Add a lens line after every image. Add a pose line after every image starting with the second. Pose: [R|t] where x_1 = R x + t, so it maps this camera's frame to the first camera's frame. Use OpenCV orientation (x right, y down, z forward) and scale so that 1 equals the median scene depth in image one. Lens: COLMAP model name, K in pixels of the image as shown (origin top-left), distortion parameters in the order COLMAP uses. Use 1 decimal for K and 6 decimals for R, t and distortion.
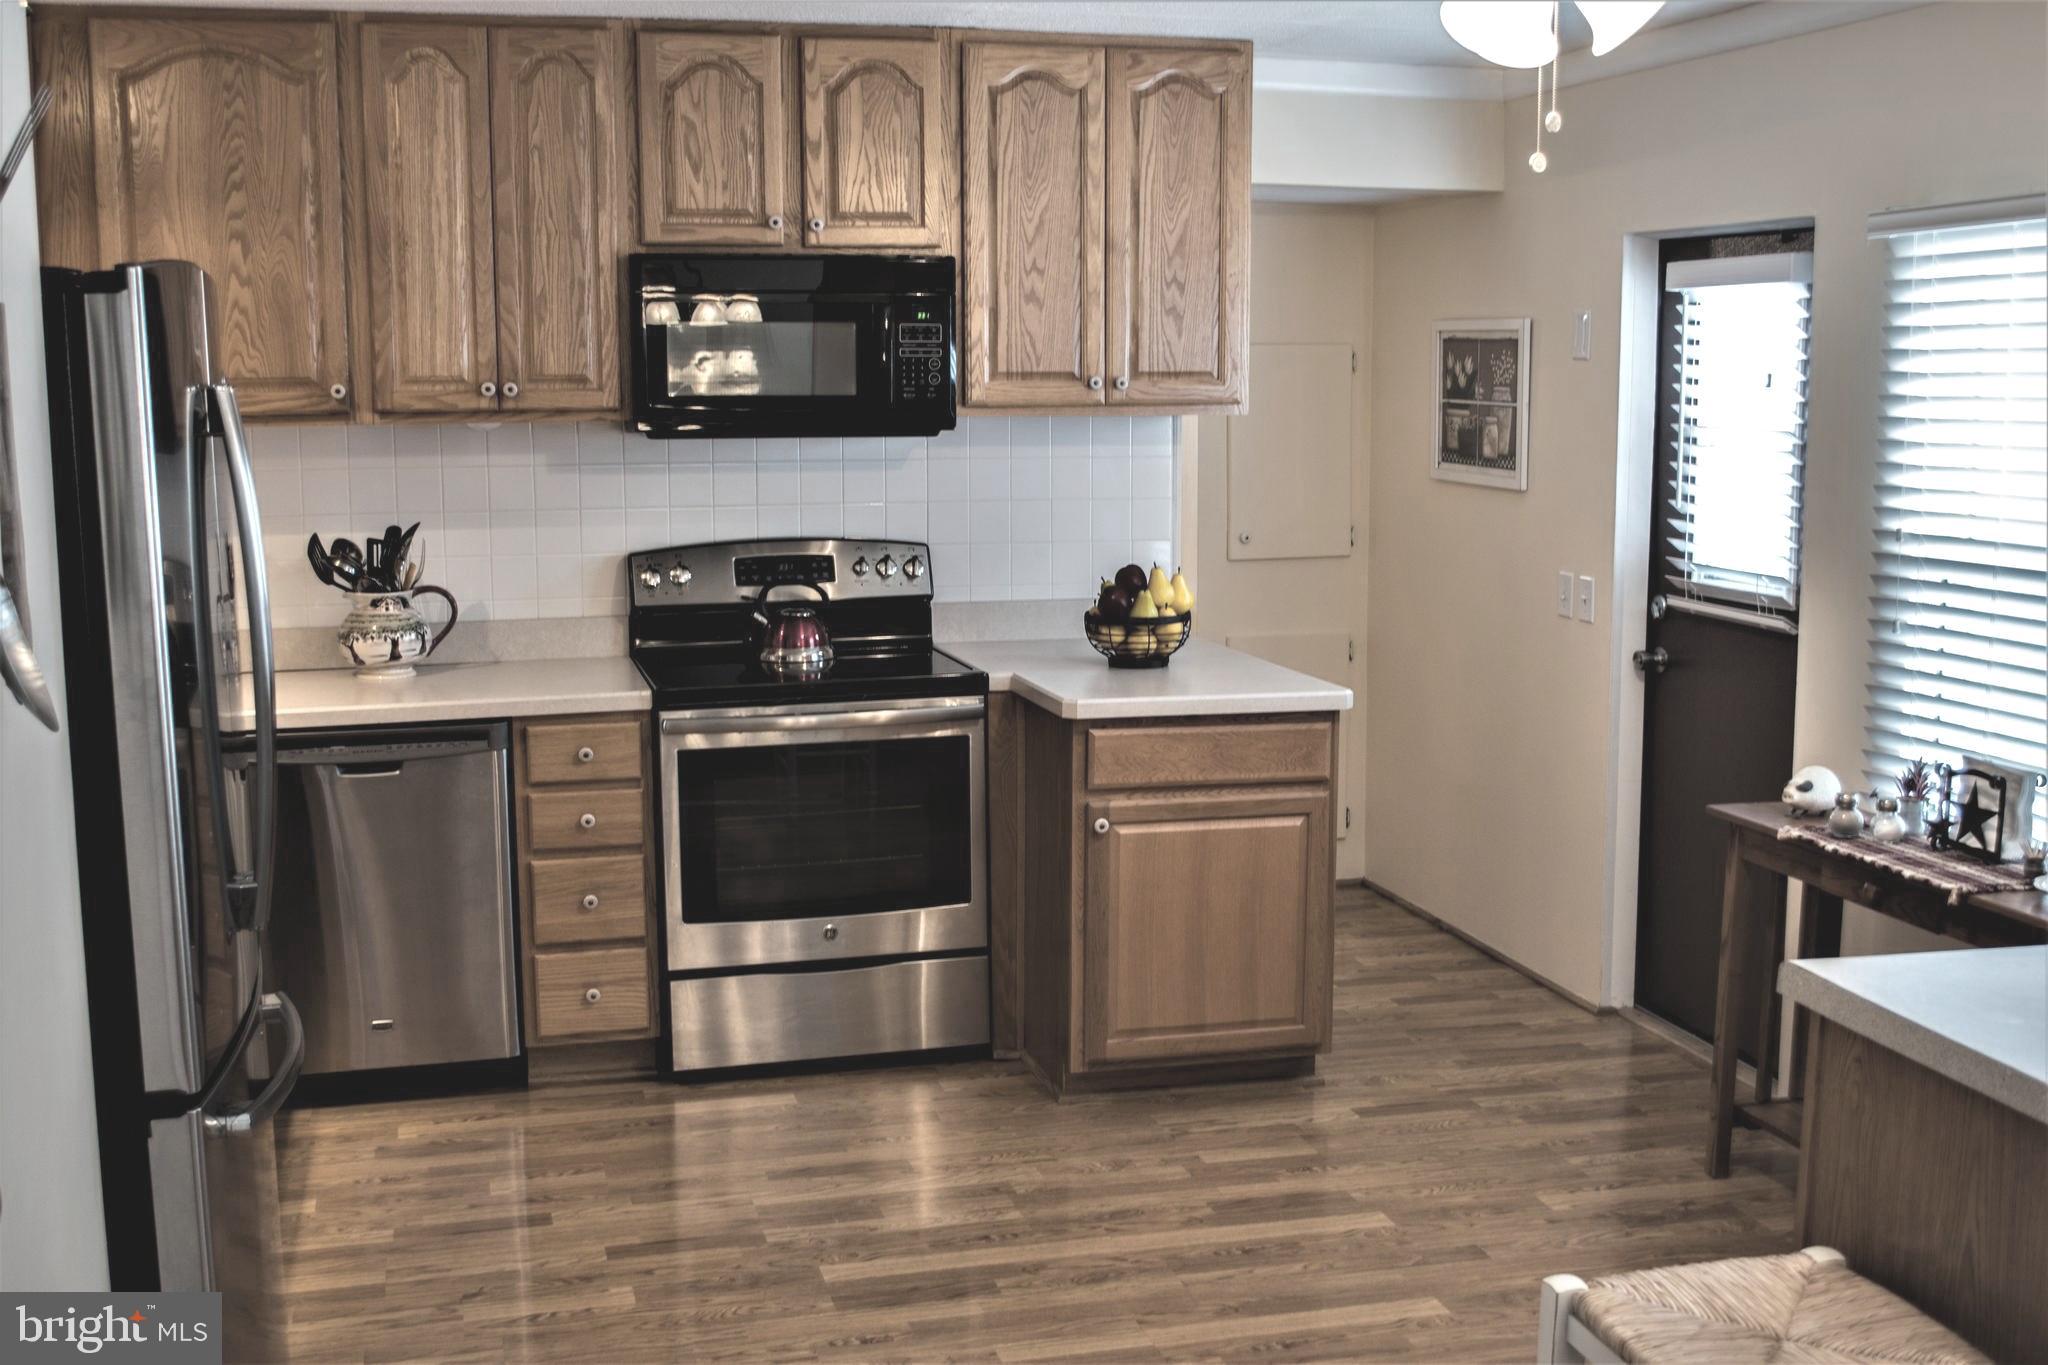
lens RADIAL K [[2175.1, 0, 1019.3], [0, 2175.1, 684.0], [0, 0, 1]] dist [-0.054809, 0.000000]
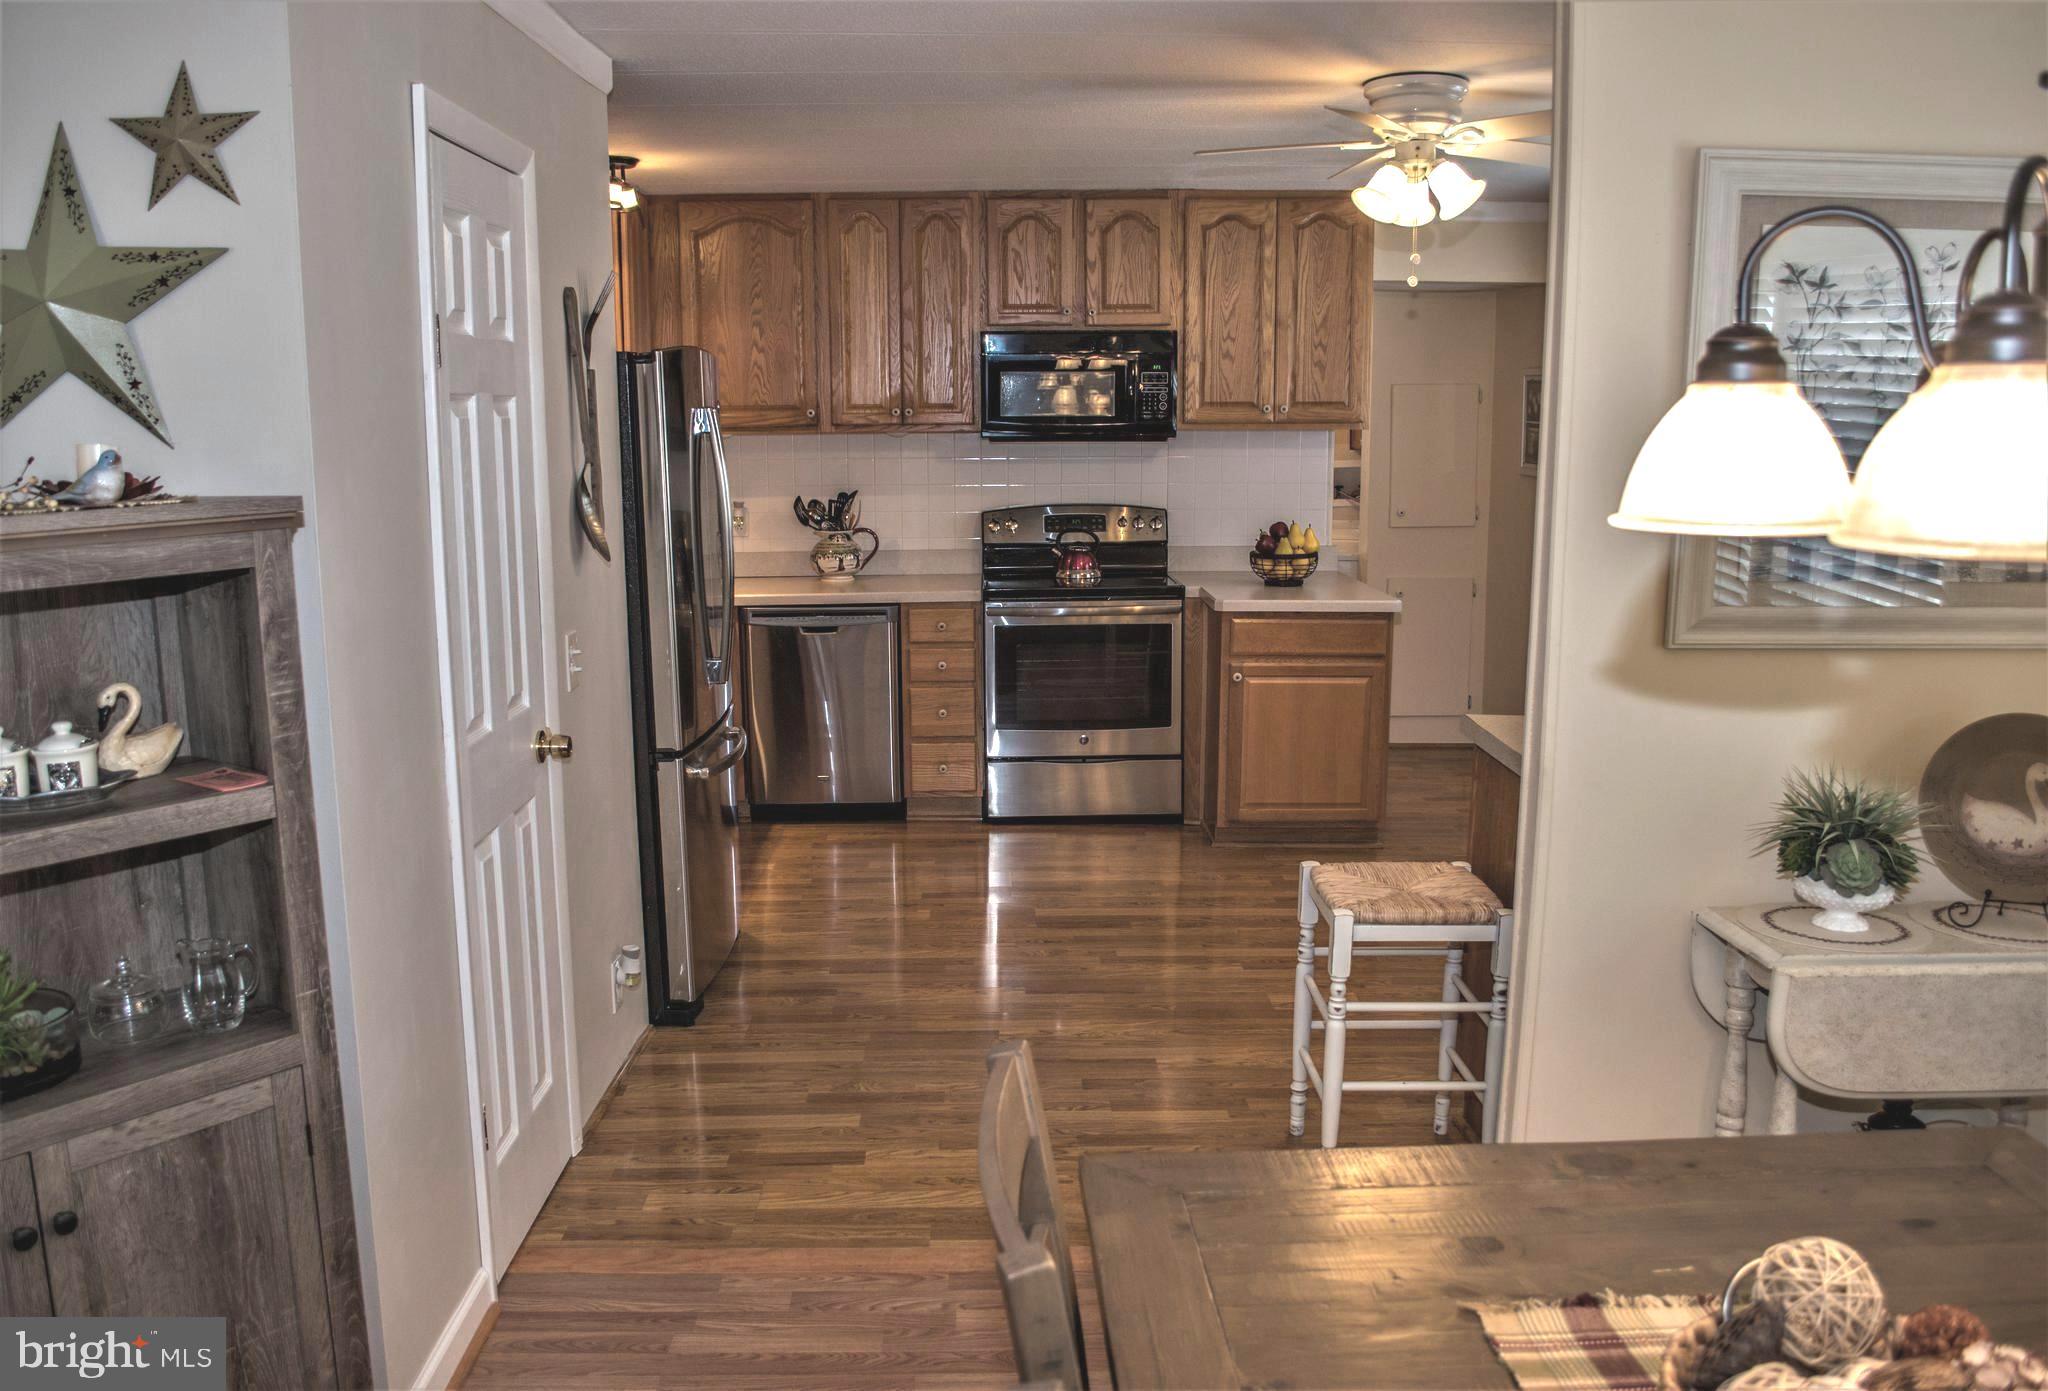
lens RADIAL K [[1656.8, 0, 1012.0], [0, 1656.8, 698.9], [0, 0, 1]] dist [-0.083283, 0.007804]
pose [[0.970383, 0.039958, -0.238244, 0.161409], [-0.031977, 0.998793, 0.037273, 0.037790], [0.239446, -0.028550, 0.970490, -0.245440]]
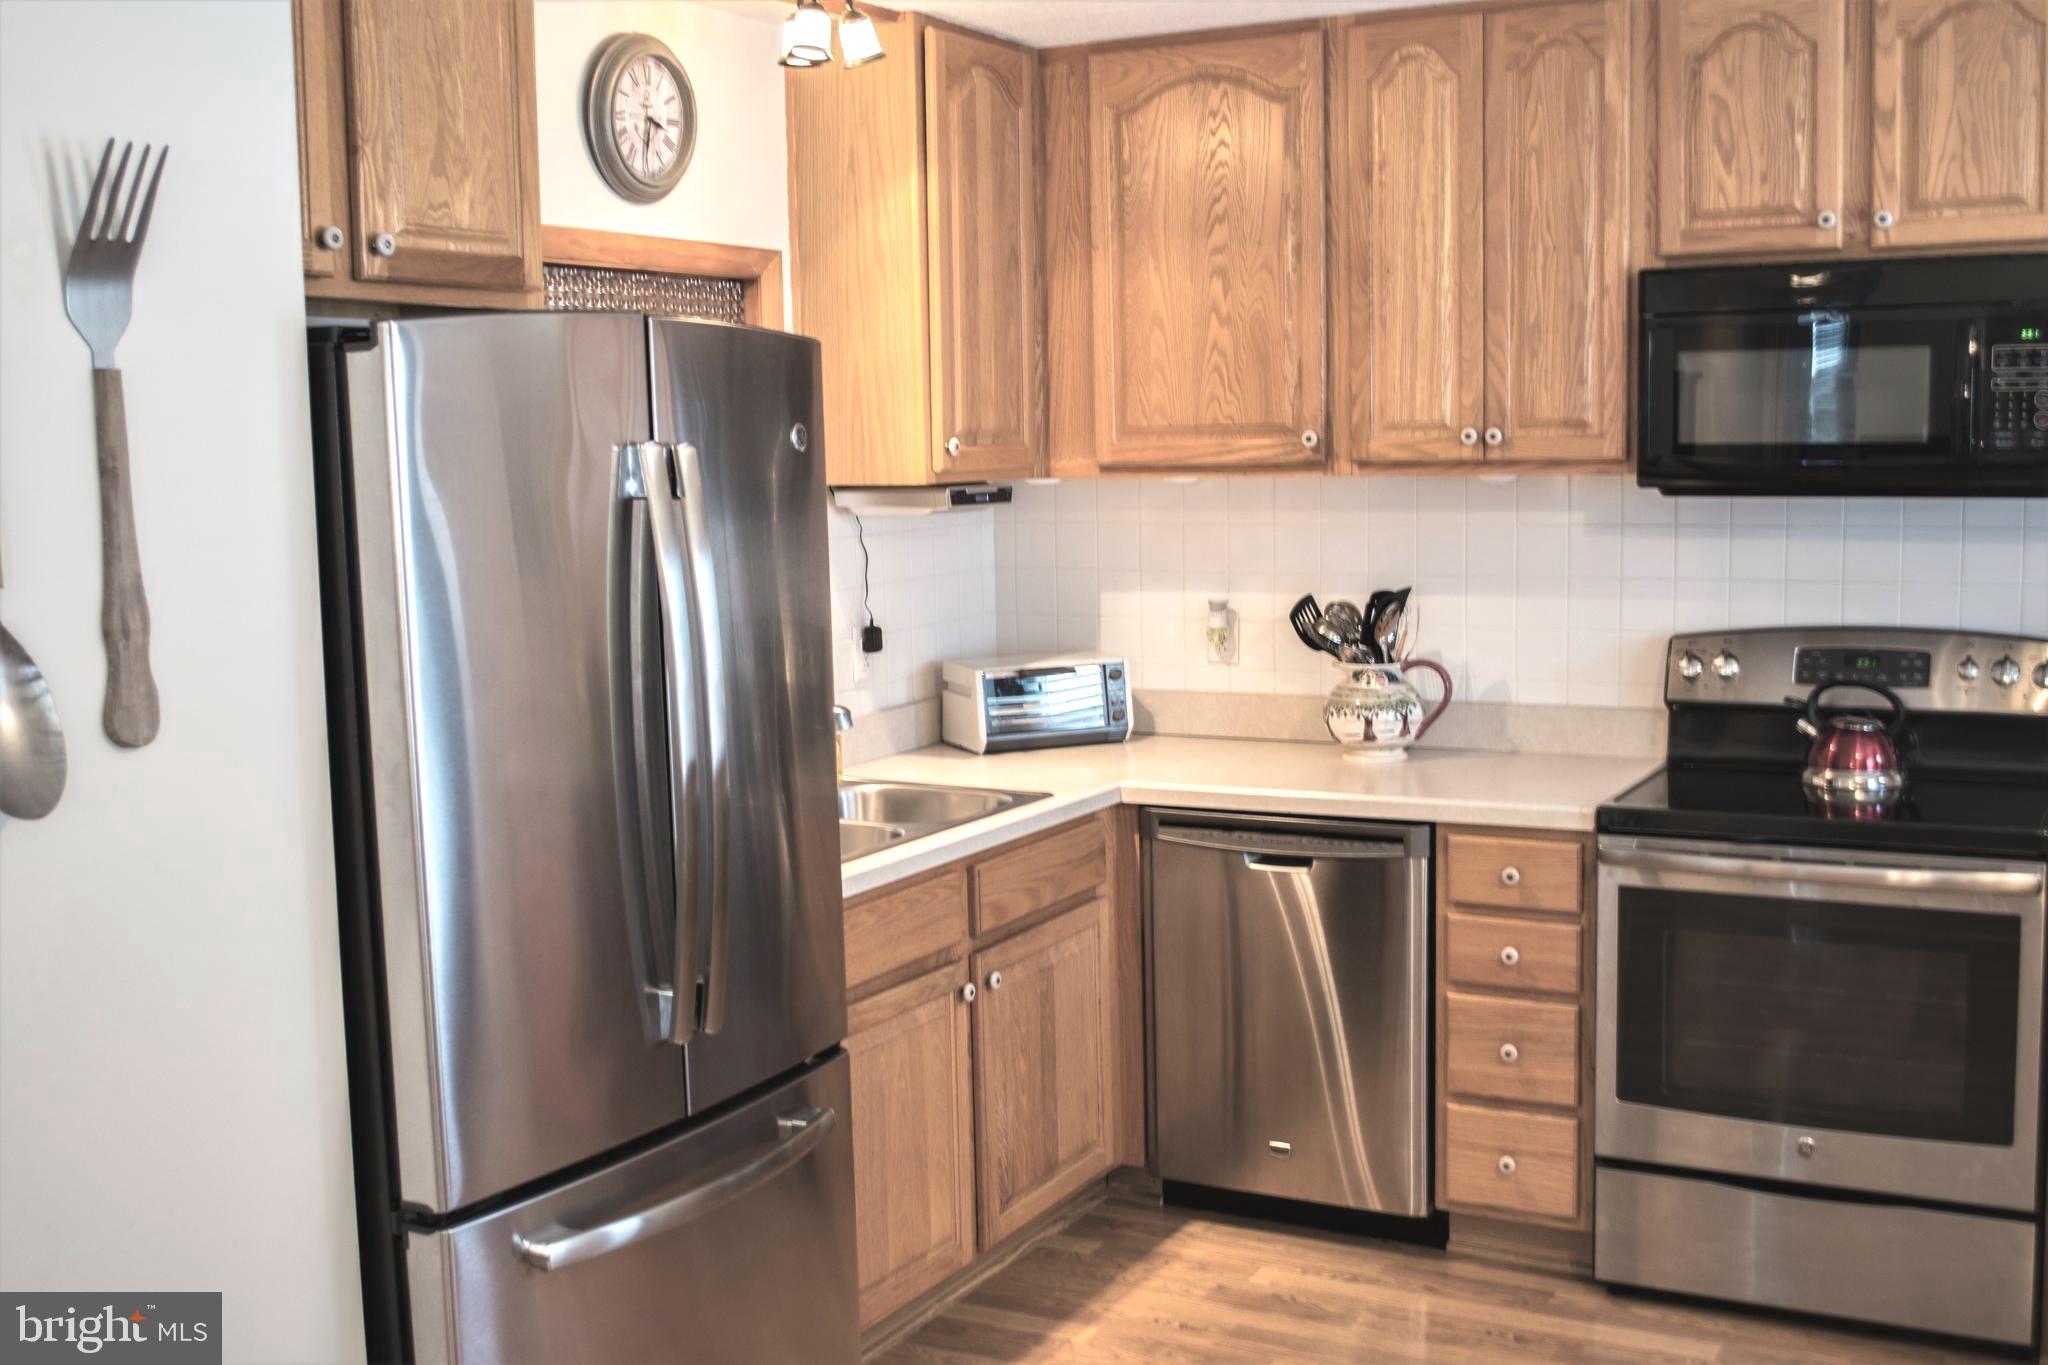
lens RADIAL K [[2175.1, 0, 1030.6], [0, 2175.1, 678.8], [0, 0, 1]] dist [-0.054809, 0.000000]
pose [[0.726659, 0.069112, -0.683513, 0.220676], [-0.081655, 0.996563, 0.013956, -0.038073], [0.682128, 0.045671, 0.729805, 0.258404]]
